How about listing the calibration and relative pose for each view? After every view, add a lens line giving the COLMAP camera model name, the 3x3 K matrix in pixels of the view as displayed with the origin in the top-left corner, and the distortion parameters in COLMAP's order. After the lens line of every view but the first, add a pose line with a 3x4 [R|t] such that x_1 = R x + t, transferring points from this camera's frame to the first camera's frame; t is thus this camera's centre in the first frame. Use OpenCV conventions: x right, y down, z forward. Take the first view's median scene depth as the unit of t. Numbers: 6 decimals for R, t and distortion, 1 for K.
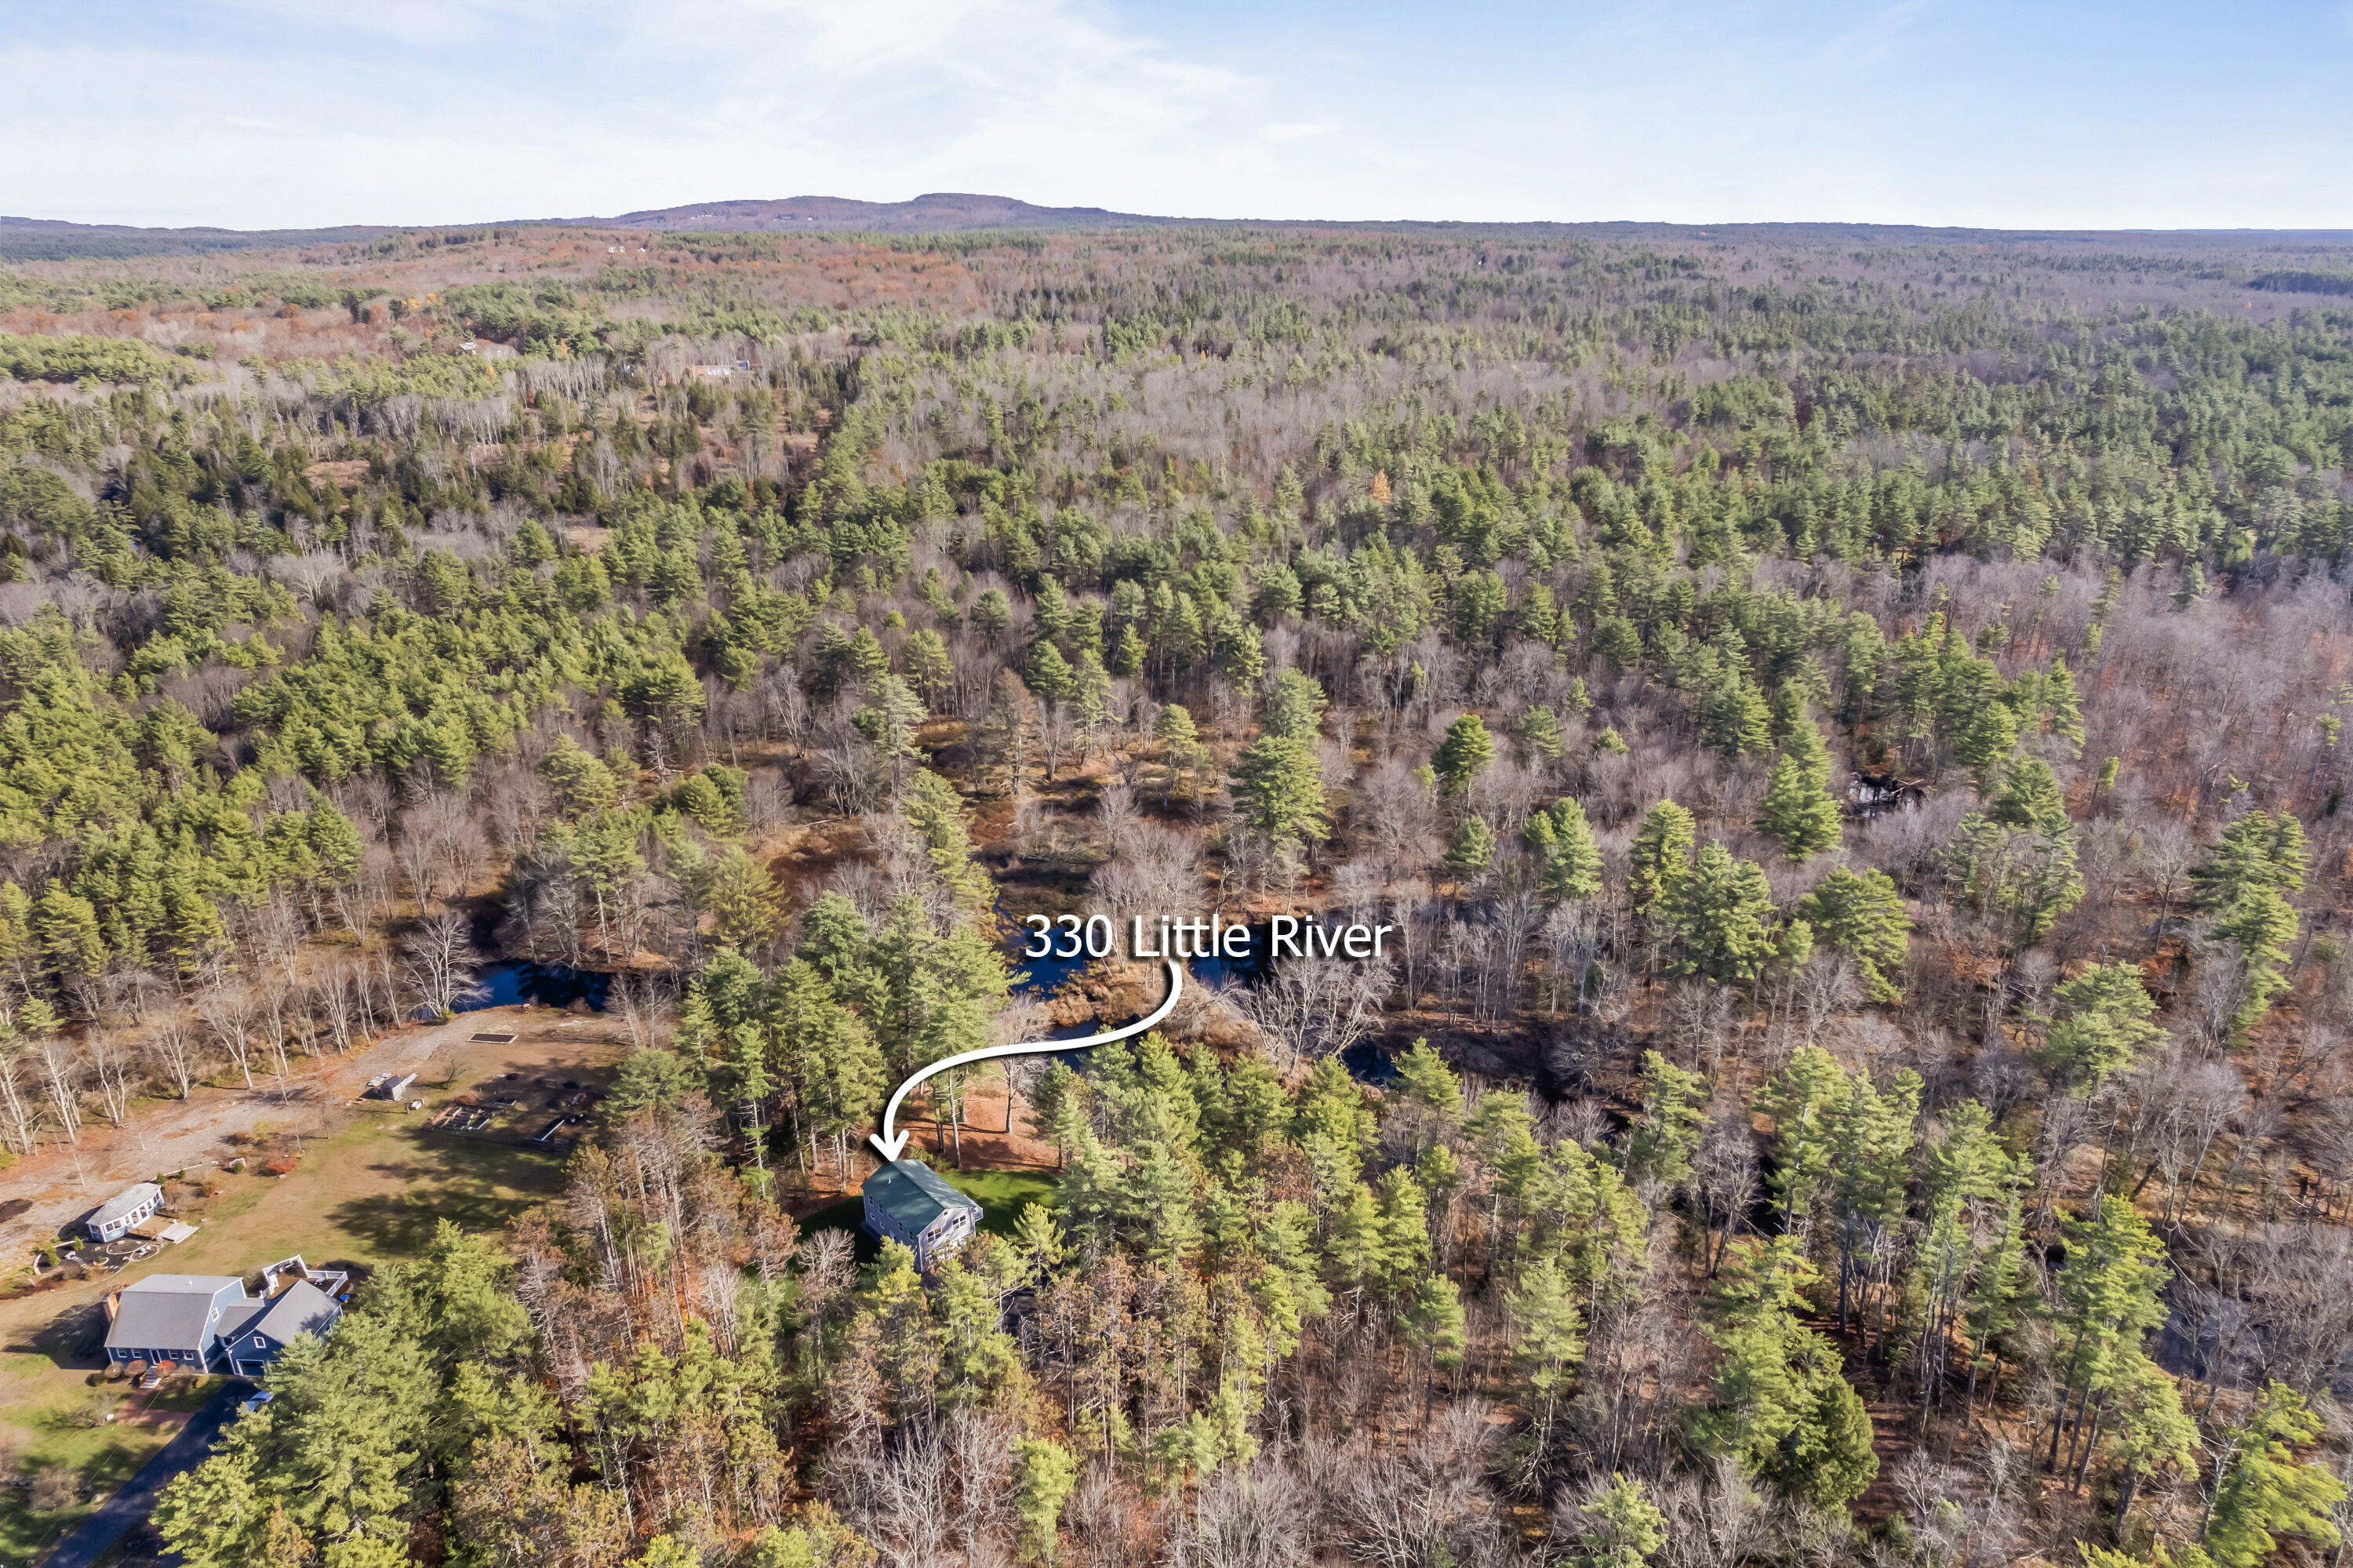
lens RADIAL K [[1499.2, 0, 1174.8], [0, 1499.2, 795.1], [0, 0, 1]] dist [-0.081135, 0.075635]
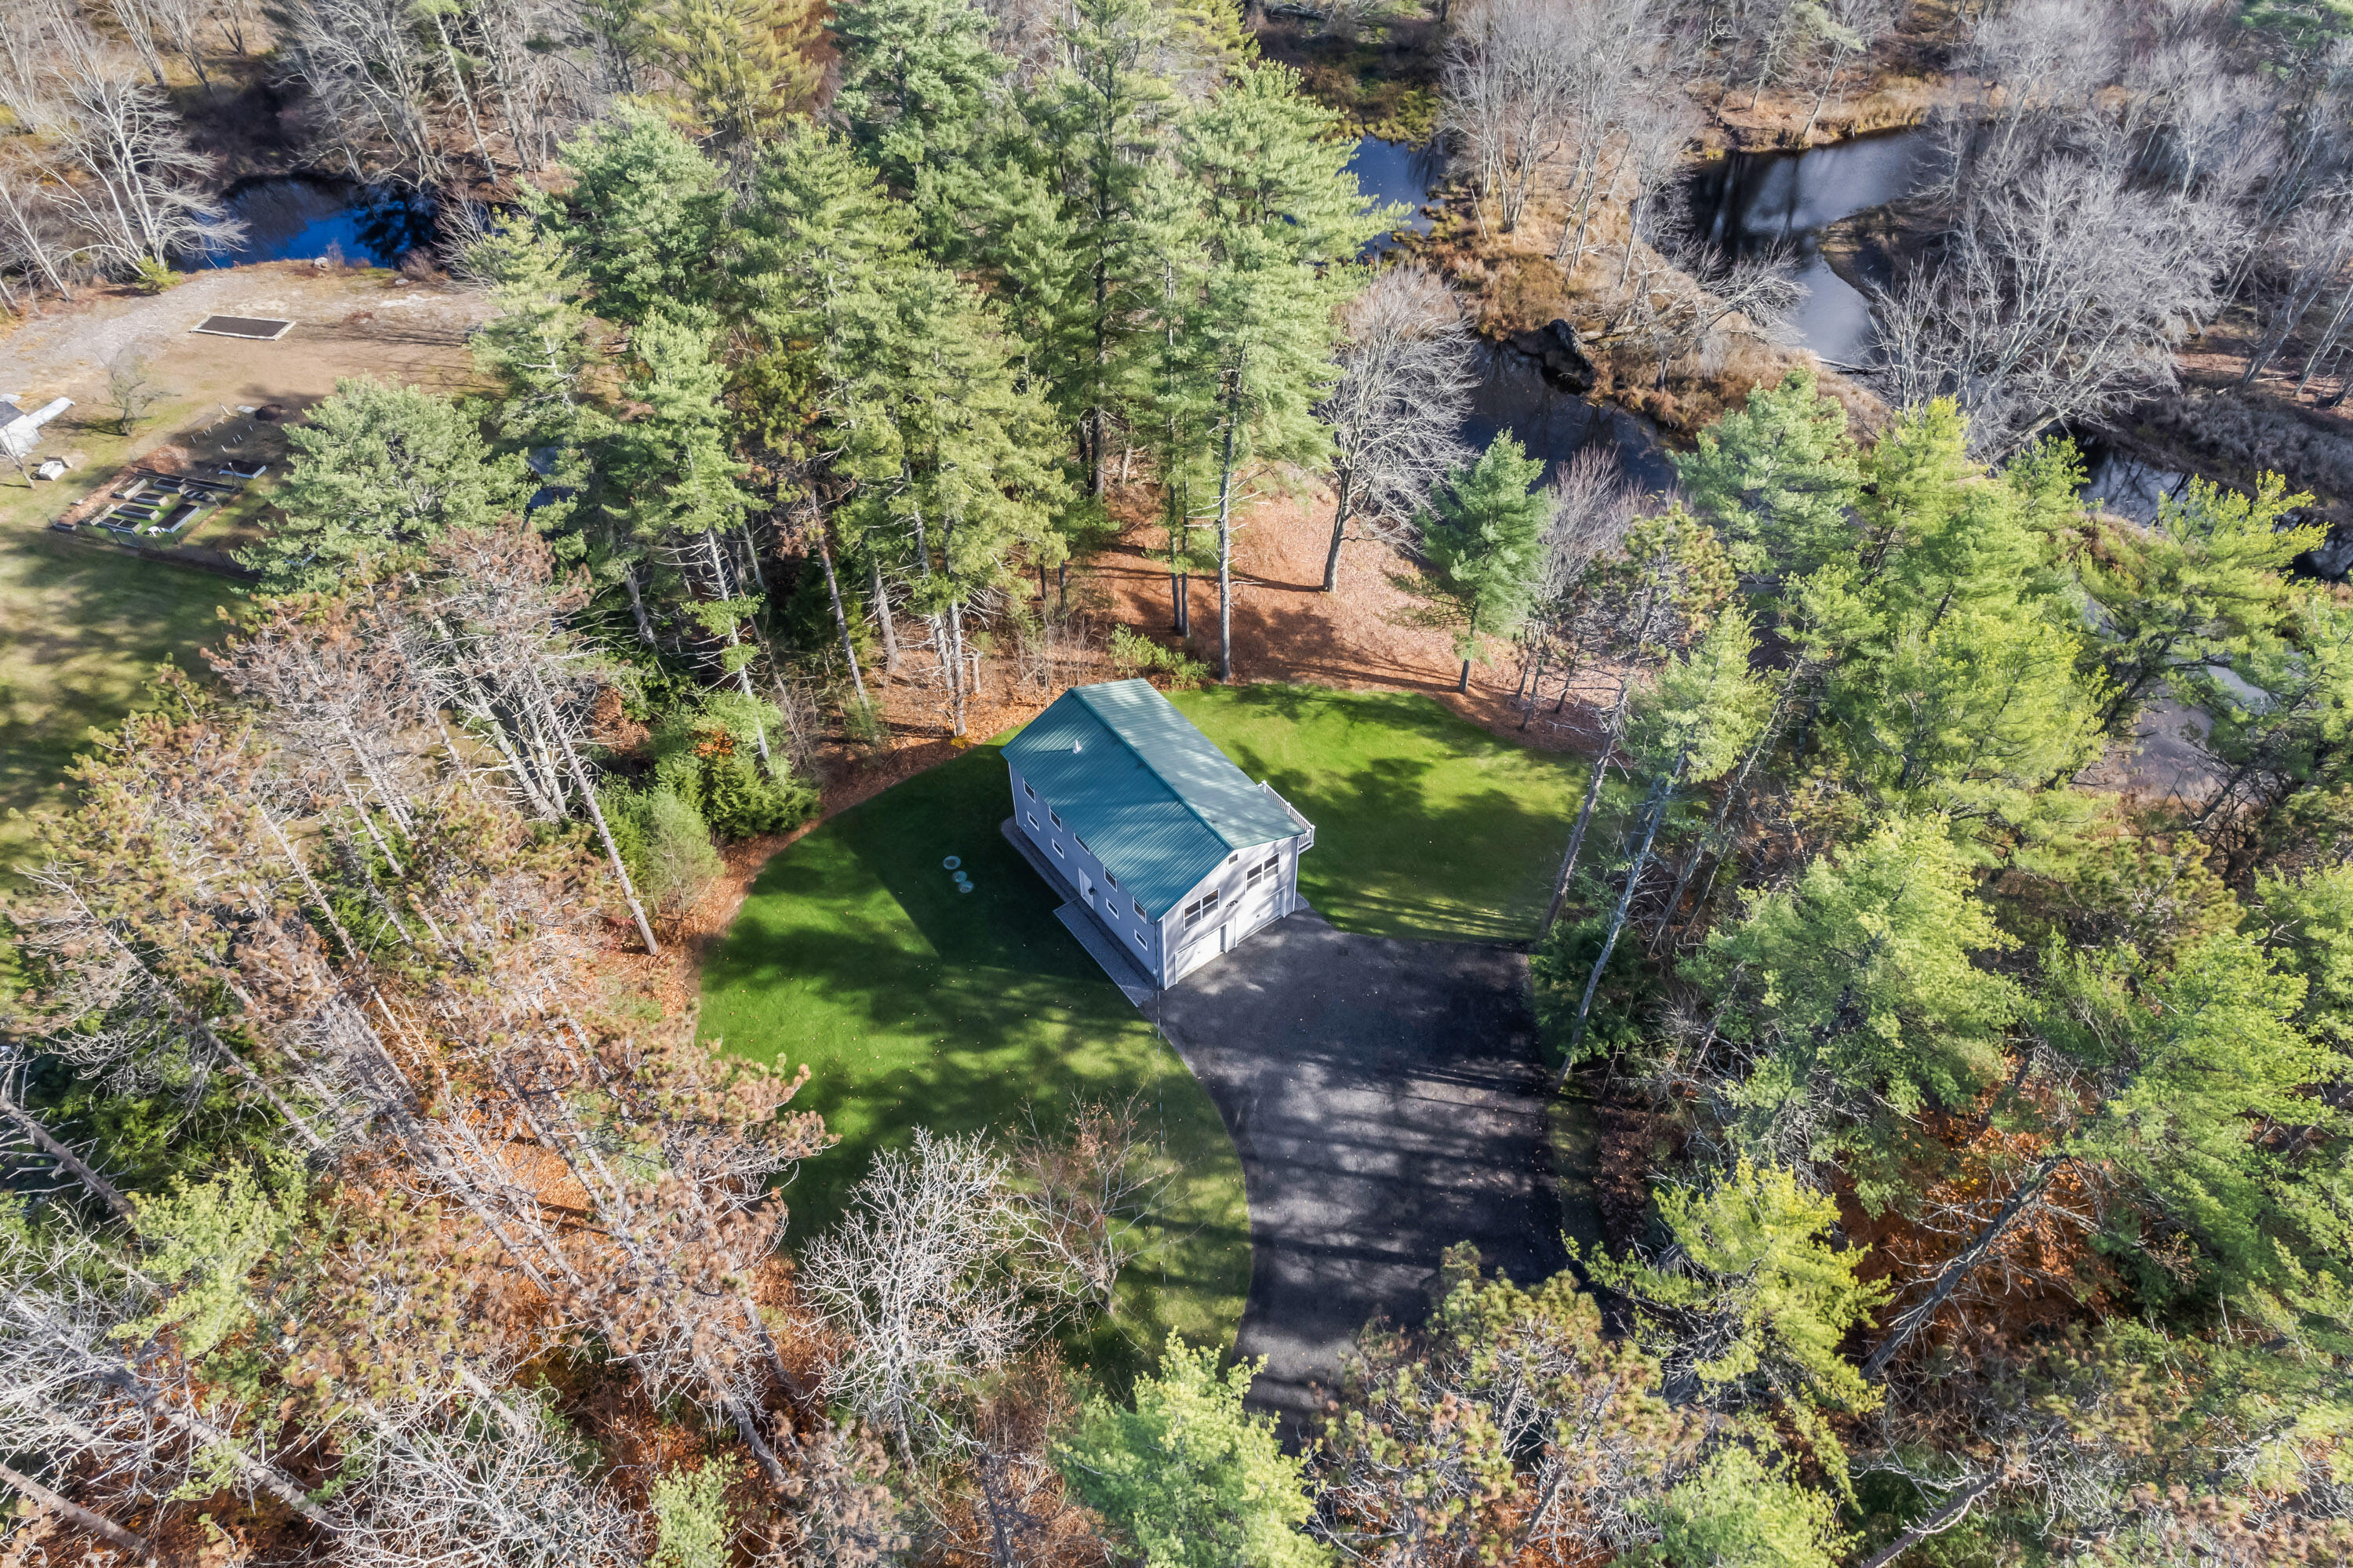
lens RADIAL K [[1499.2, 0, 1174.8], [0, 1499.2, 795.1], [0, 0, 1]] dist [-0.081135, 0.075635]
pose [[0.996842, 0.059763, -0.052299, -0.136865], [-0.030359, 0.895299, 0.444430, 0.090931], [0.073384, -0.441439, 0.894285, 0.608048]]
